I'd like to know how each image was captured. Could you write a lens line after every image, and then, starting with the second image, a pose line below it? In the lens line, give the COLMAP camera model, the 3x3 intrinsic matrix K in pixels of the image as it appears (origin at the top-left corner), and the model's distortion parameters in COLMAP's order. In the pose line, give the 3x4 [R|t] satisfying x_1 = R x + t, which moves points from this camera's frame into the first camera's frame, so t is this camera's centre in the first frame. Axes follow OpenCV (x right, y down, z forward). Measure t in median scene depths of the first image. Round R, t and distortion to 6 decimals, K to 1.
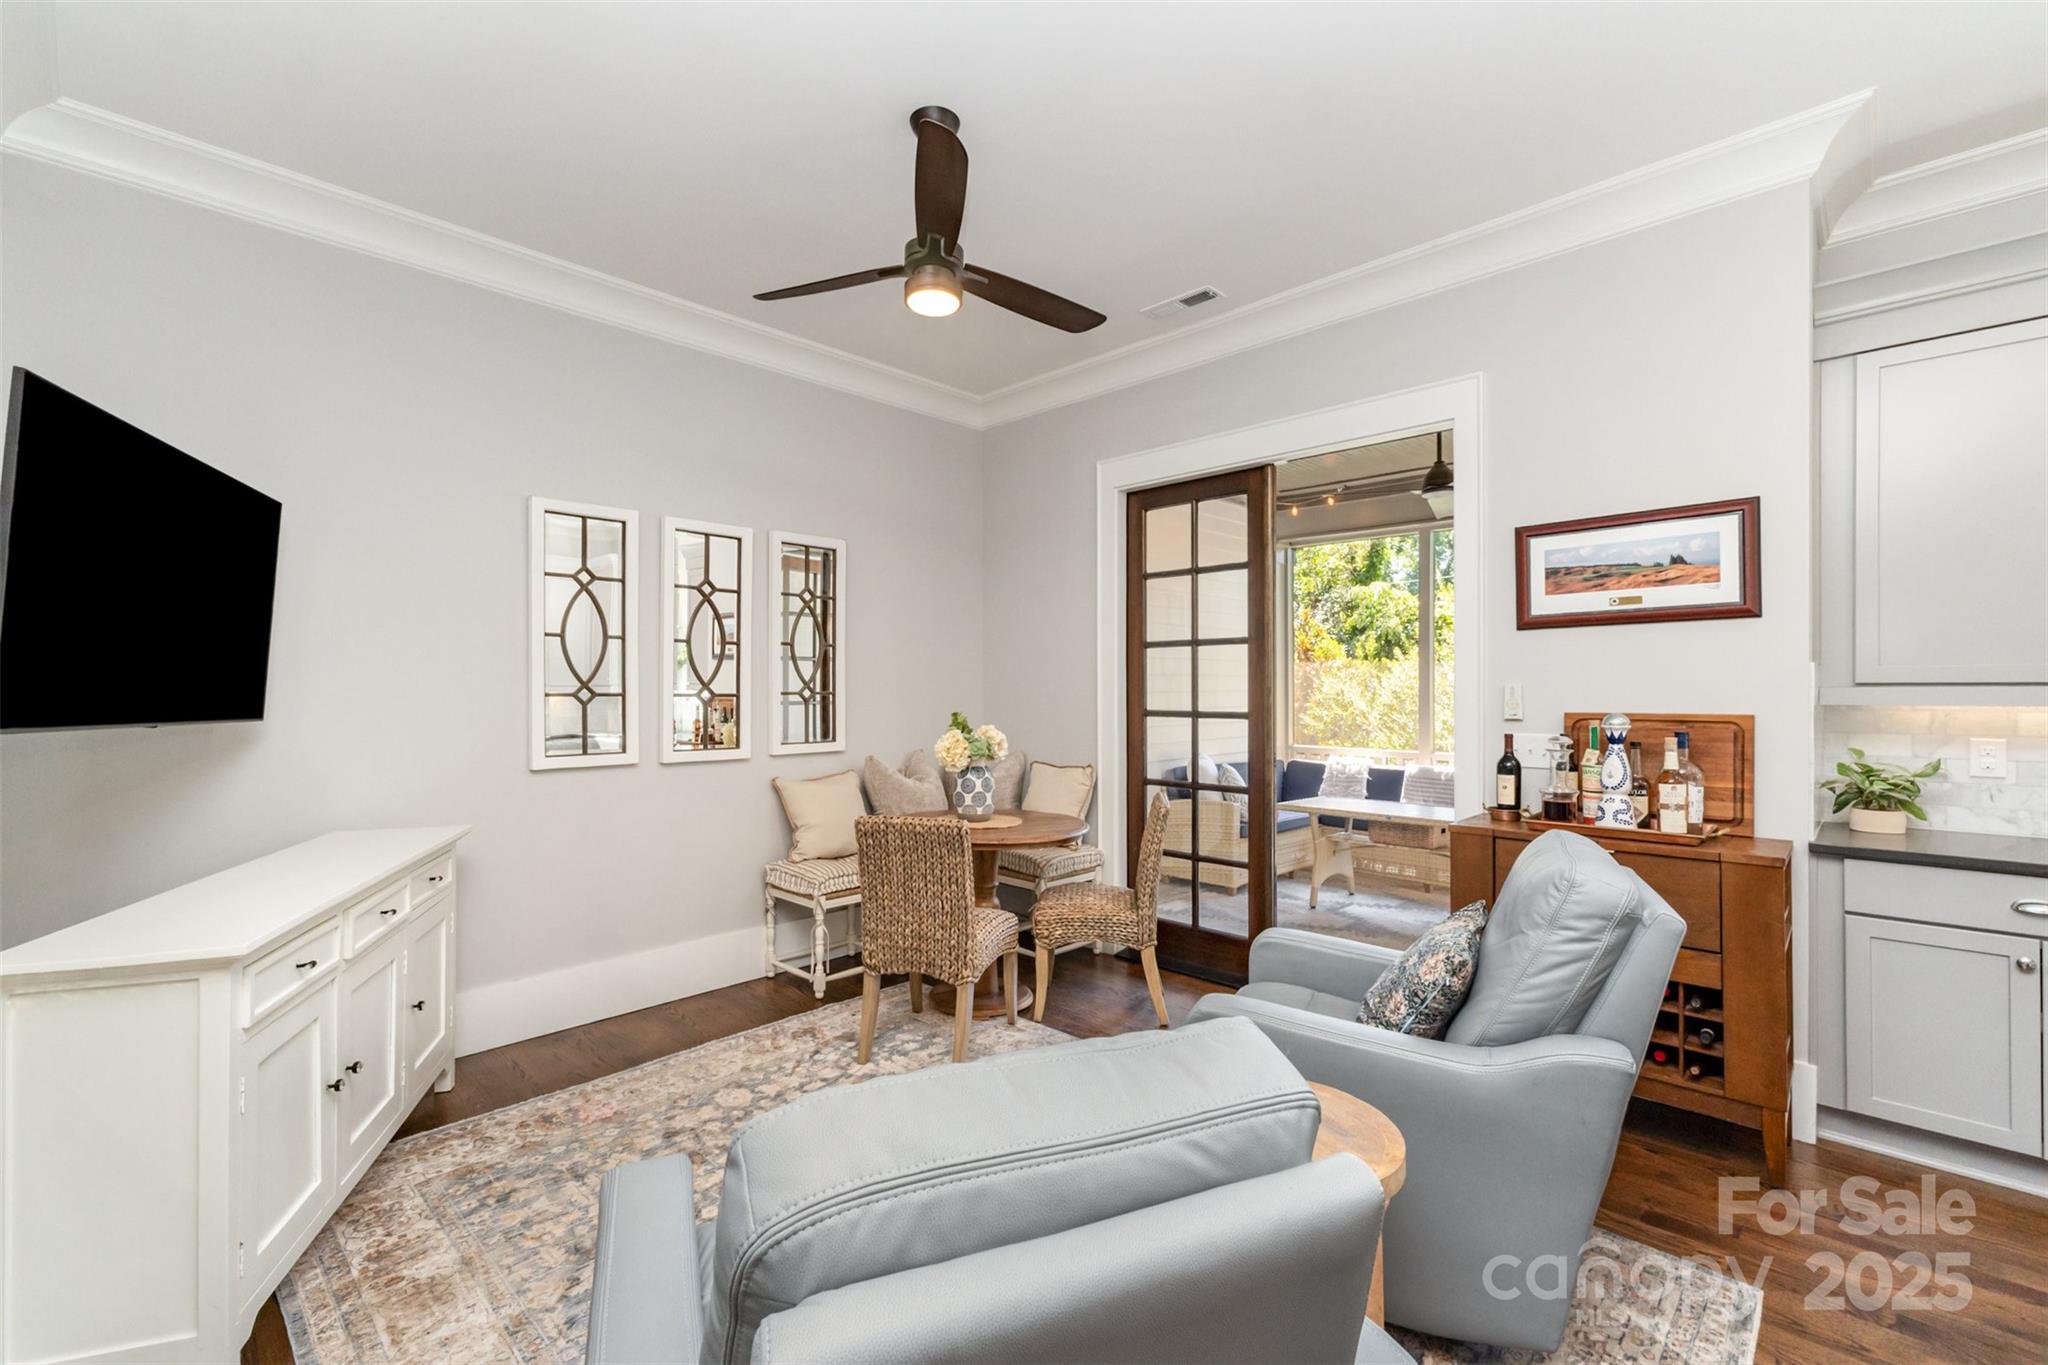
lens RADIAL K [[864.5, 0, 1022.1], [0, 864.5, 681.7], [0, 0, 1]] dist [0.006857, -0.000463]
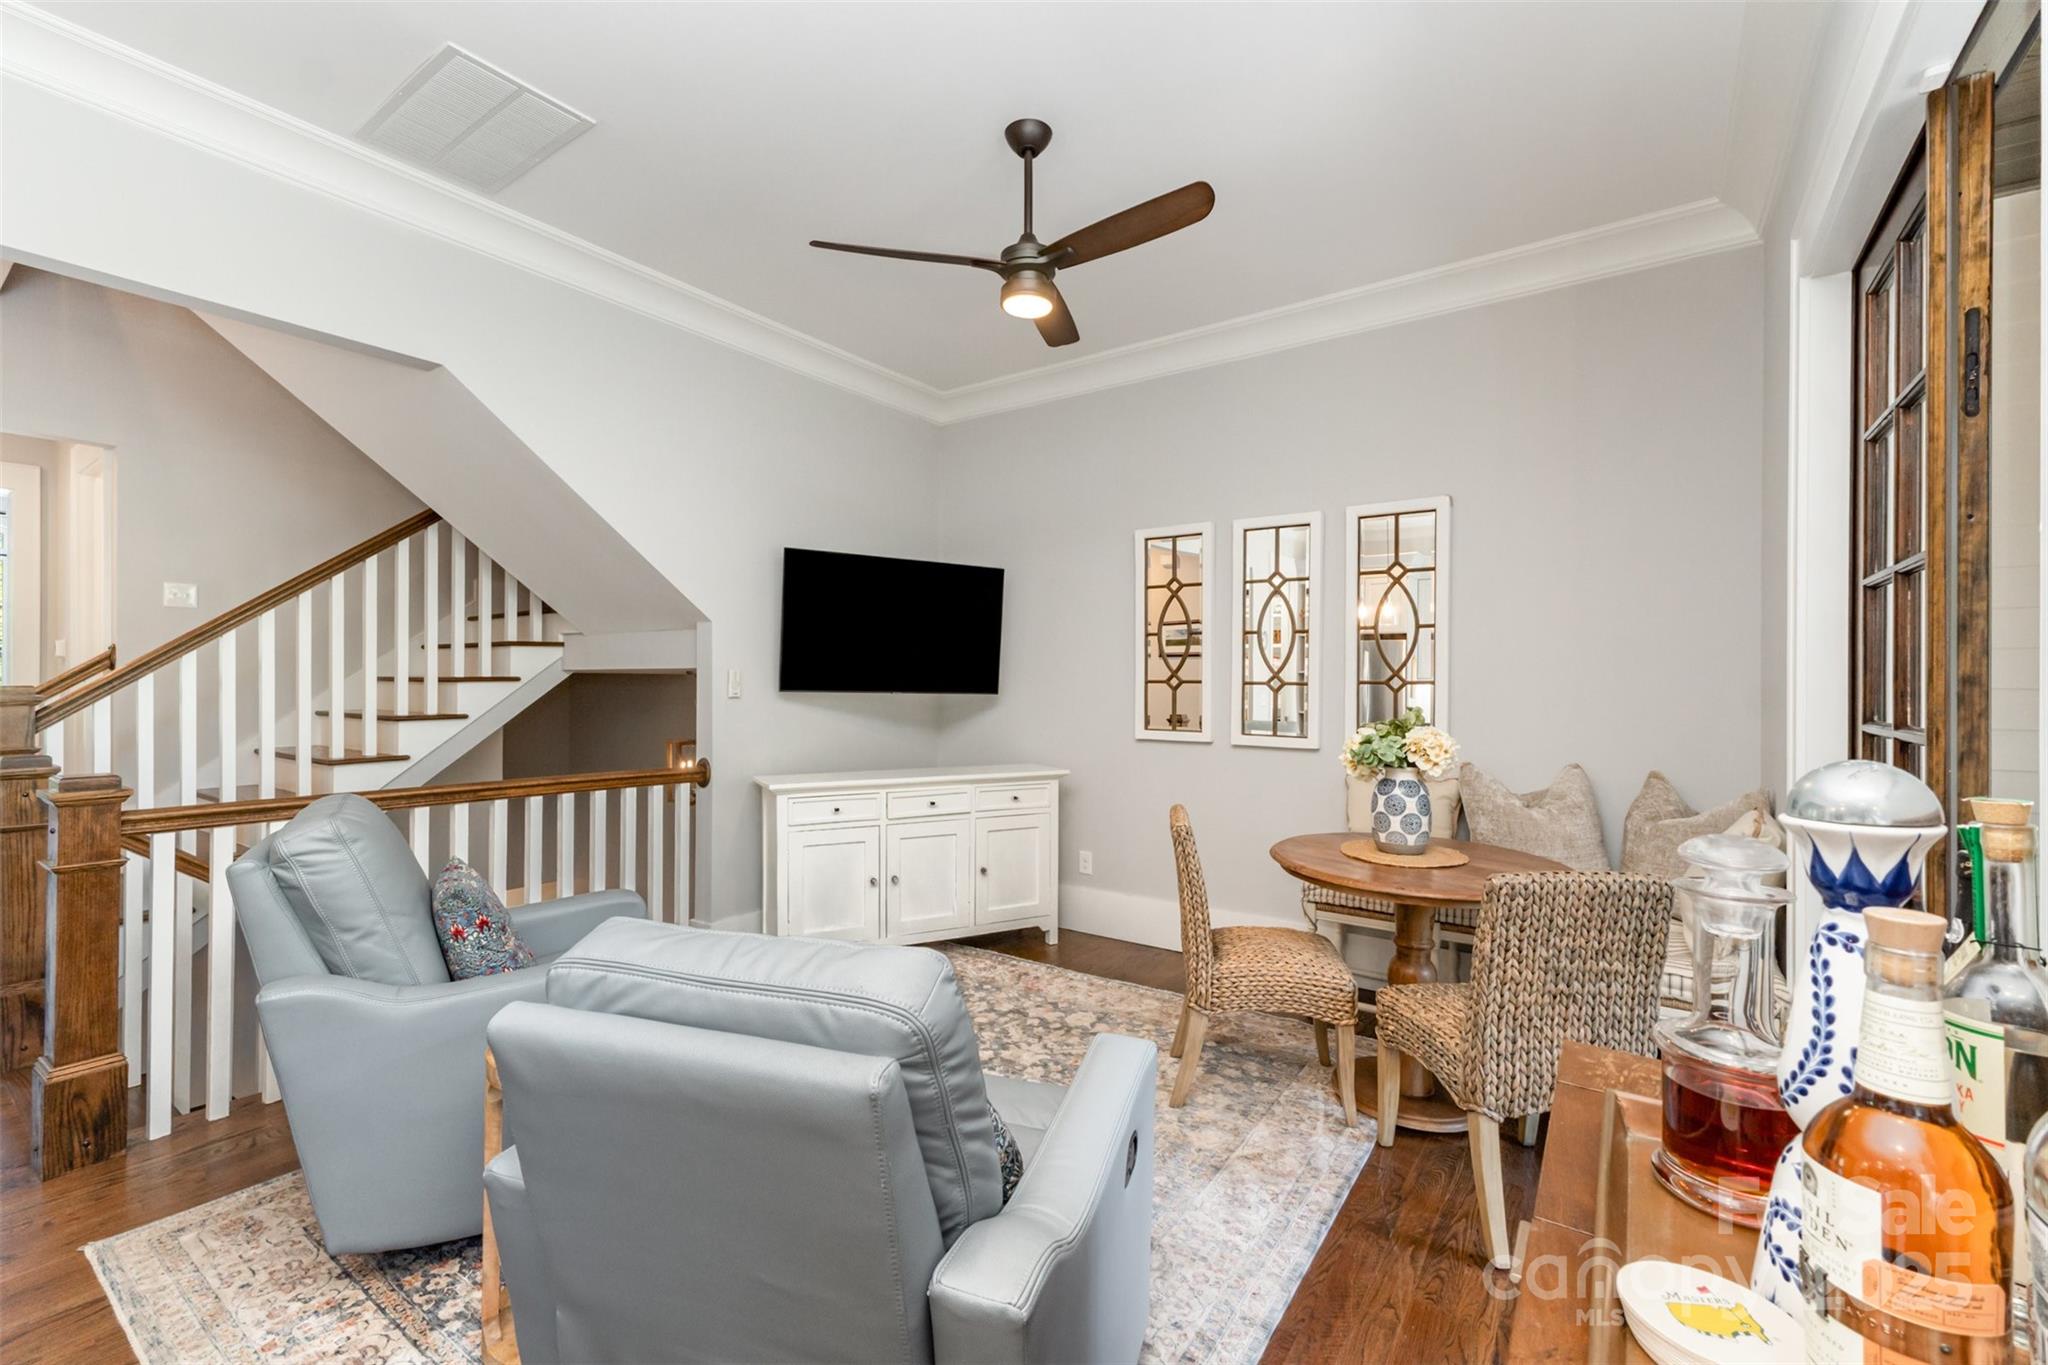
lens RADIAL K [[870.7, 0, 1029.1], [0, 870.7, 674.7], [0, 0, 1]] dist [0.021298, -0.000172]
pose [[0.158068, -0.007505, -0.987400, 0.720205], [0.004497, 0.999966, -0.006881, 0.013155], [0.987418, -0.003352, 0.158097, 0.634303]]
